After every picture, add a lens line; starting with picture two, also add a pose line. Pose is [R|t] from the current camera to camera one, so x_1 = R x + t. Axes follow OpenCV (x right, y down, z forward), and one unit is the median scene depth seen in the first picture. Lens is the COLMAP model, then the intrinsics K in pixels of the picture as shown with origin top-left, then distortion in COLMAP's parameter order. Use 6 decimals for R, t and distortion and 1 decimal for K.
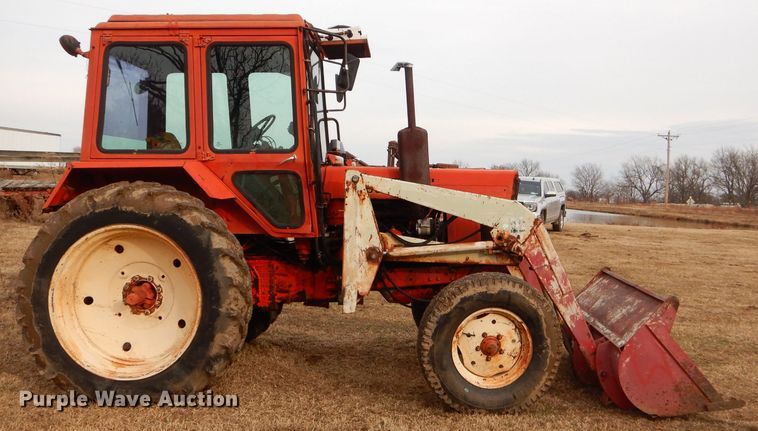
lens RADIAL K [[719.0, 0, 362.6], [0, 719.0, 192.1], [0, 0, 1]] dist [0.007669, 0.000000]
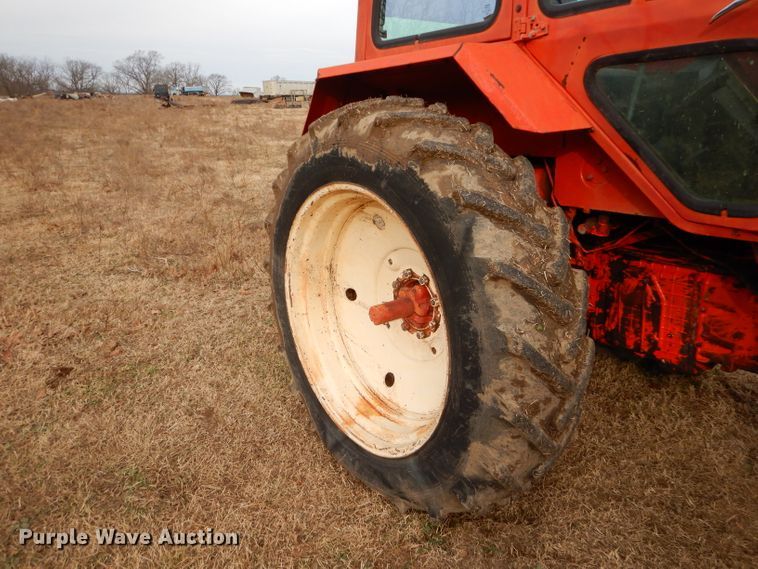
lens RADIAL K [[540.6, 0, 376.8], [0, 540.6, 278.5], [0, 0, 1]] dist [0.016808, -0.006420]
pose [[0.655234, 0.197273, -0.729213, -0.012287], [0.019035, 0.960682, 0.276996, 0.002085], [0.755186, -0.195378, 0.625717, 0.707316]]
